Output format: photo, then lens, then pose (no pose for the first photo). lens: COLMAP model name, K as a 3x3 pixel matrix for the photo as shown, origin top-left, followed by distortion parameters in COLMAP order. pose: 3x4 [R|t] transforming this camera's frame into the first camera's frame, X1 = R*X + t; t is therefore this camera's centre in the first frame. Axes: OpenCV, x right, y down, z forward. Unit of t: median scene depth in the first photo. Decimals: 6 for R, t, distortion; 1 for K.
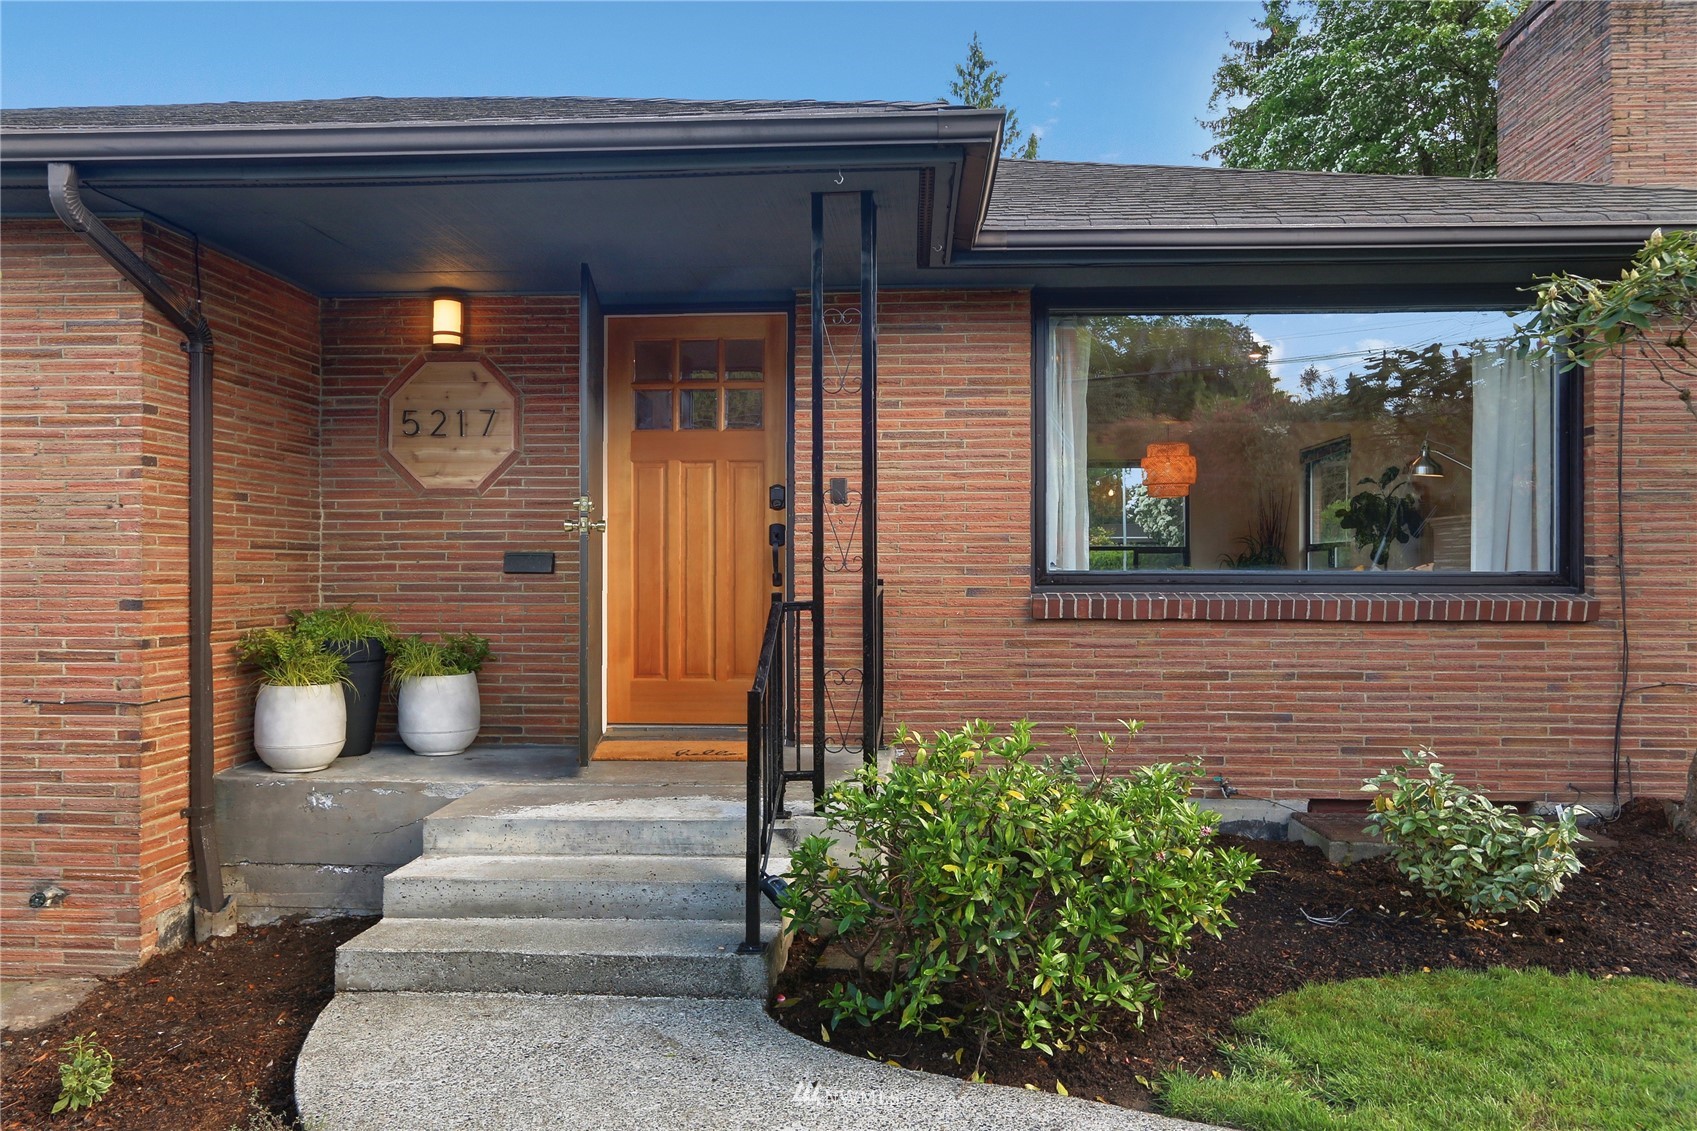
lens RADIAL K [[1137.0, 0, 791.8], [0, 1137.0, 565.1], [0, 0, 1]] dist [0.007071, 0.000985]
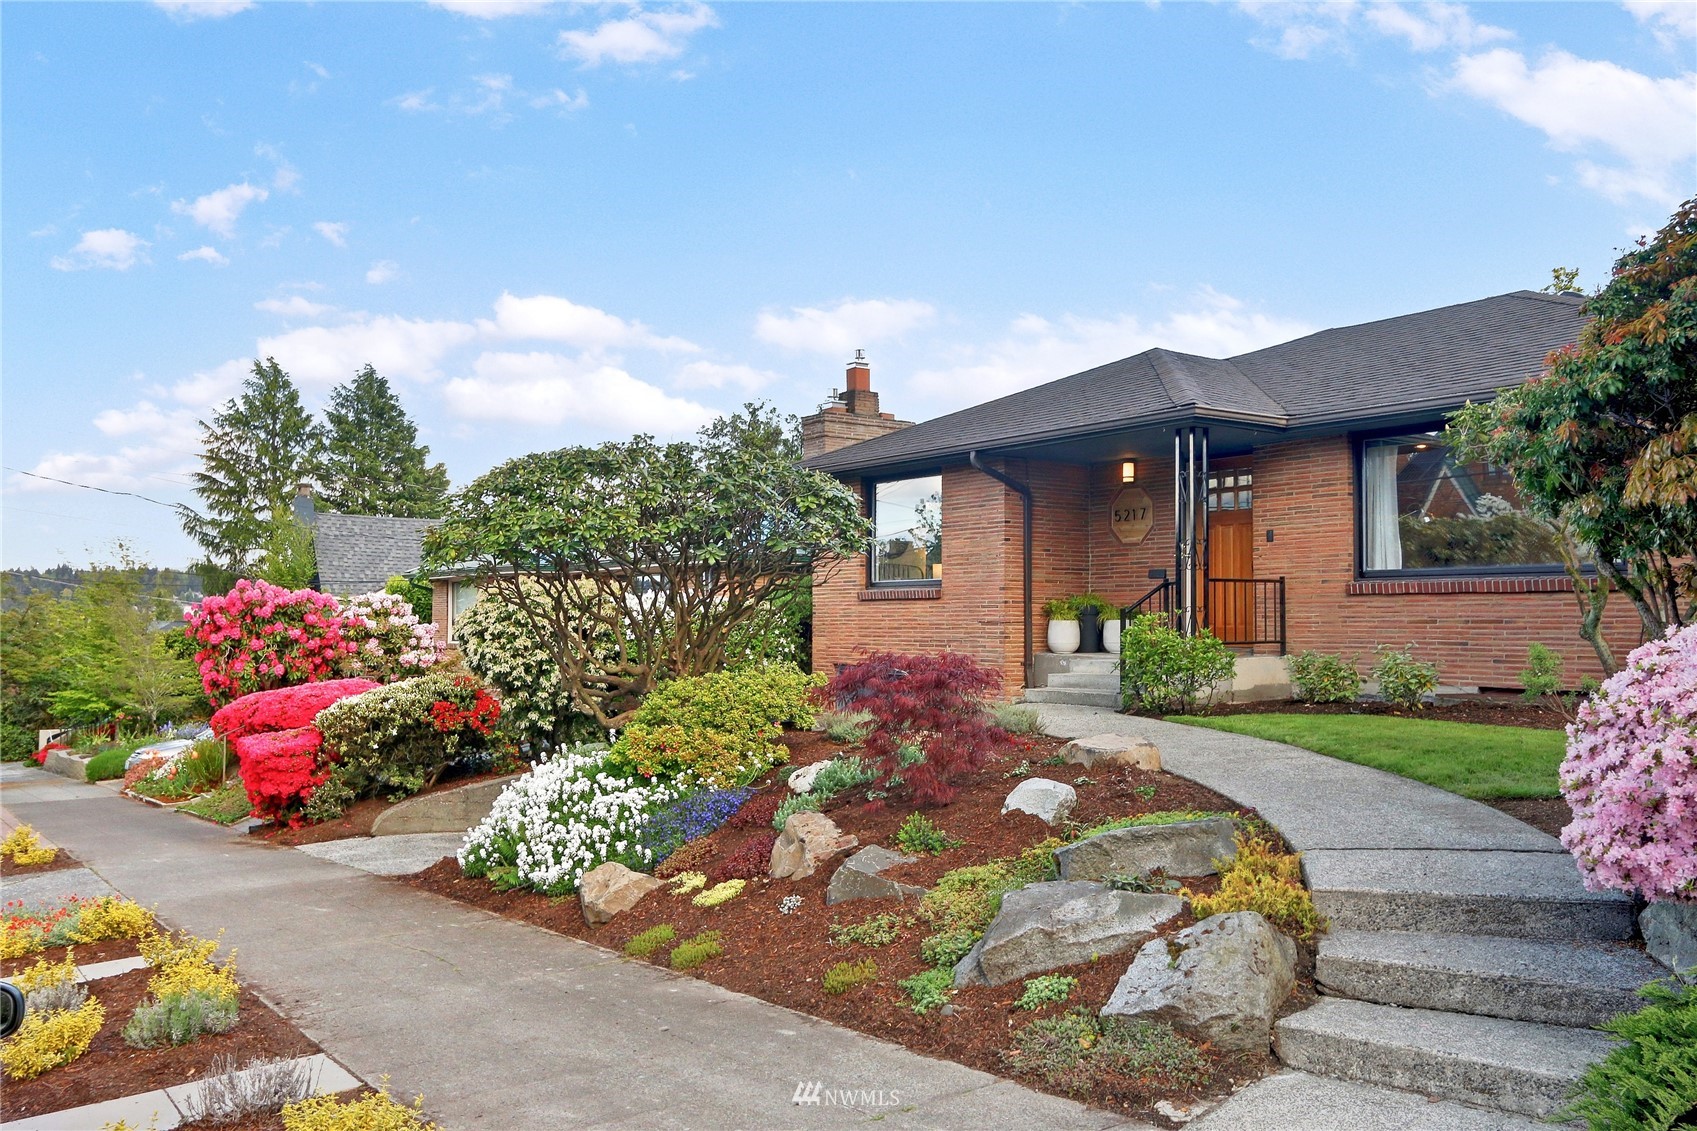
lens RADIAL K [[1462.7, 0, 848.0], [0, 1462.7, 565.0], [0, 0, 1]] dist [0.000875, -0.002024]
pose [[0.627616, -0.032700, -0.777836, 1.698910], [-0.008770, 0.998757, -0.049064, 0.131813], [0.778474, 0.037614, 0.626549, -1.349481]]
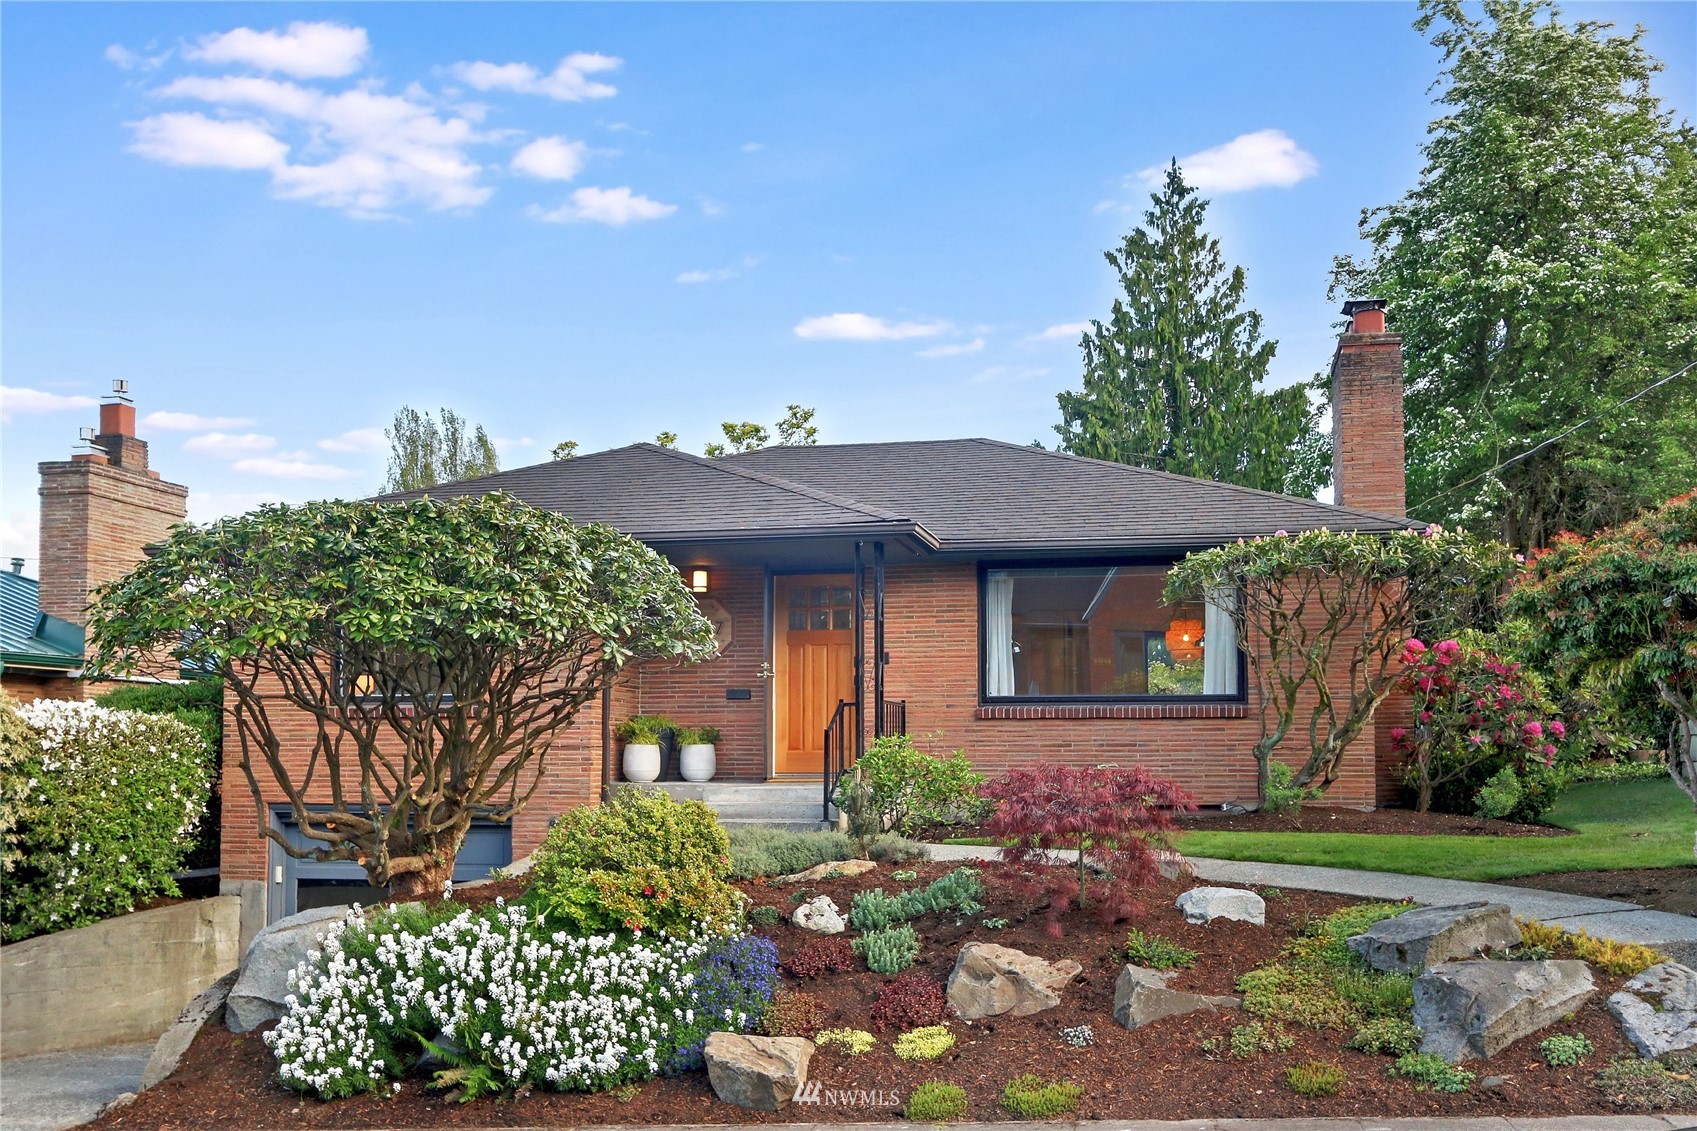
lens RADIAL K [[1783.0, 0, 854.2], [0, 1783.0, 570.5], [0, 0, 1]] dist [0.005463, 0.000000]
pose [[0.993769, -0.016337, -0.110254, 0.353784], [0.002931, 0.992688, -0.120673, 0.171890], [0.111419, 0.119598, 0.986551, -2.286247]]
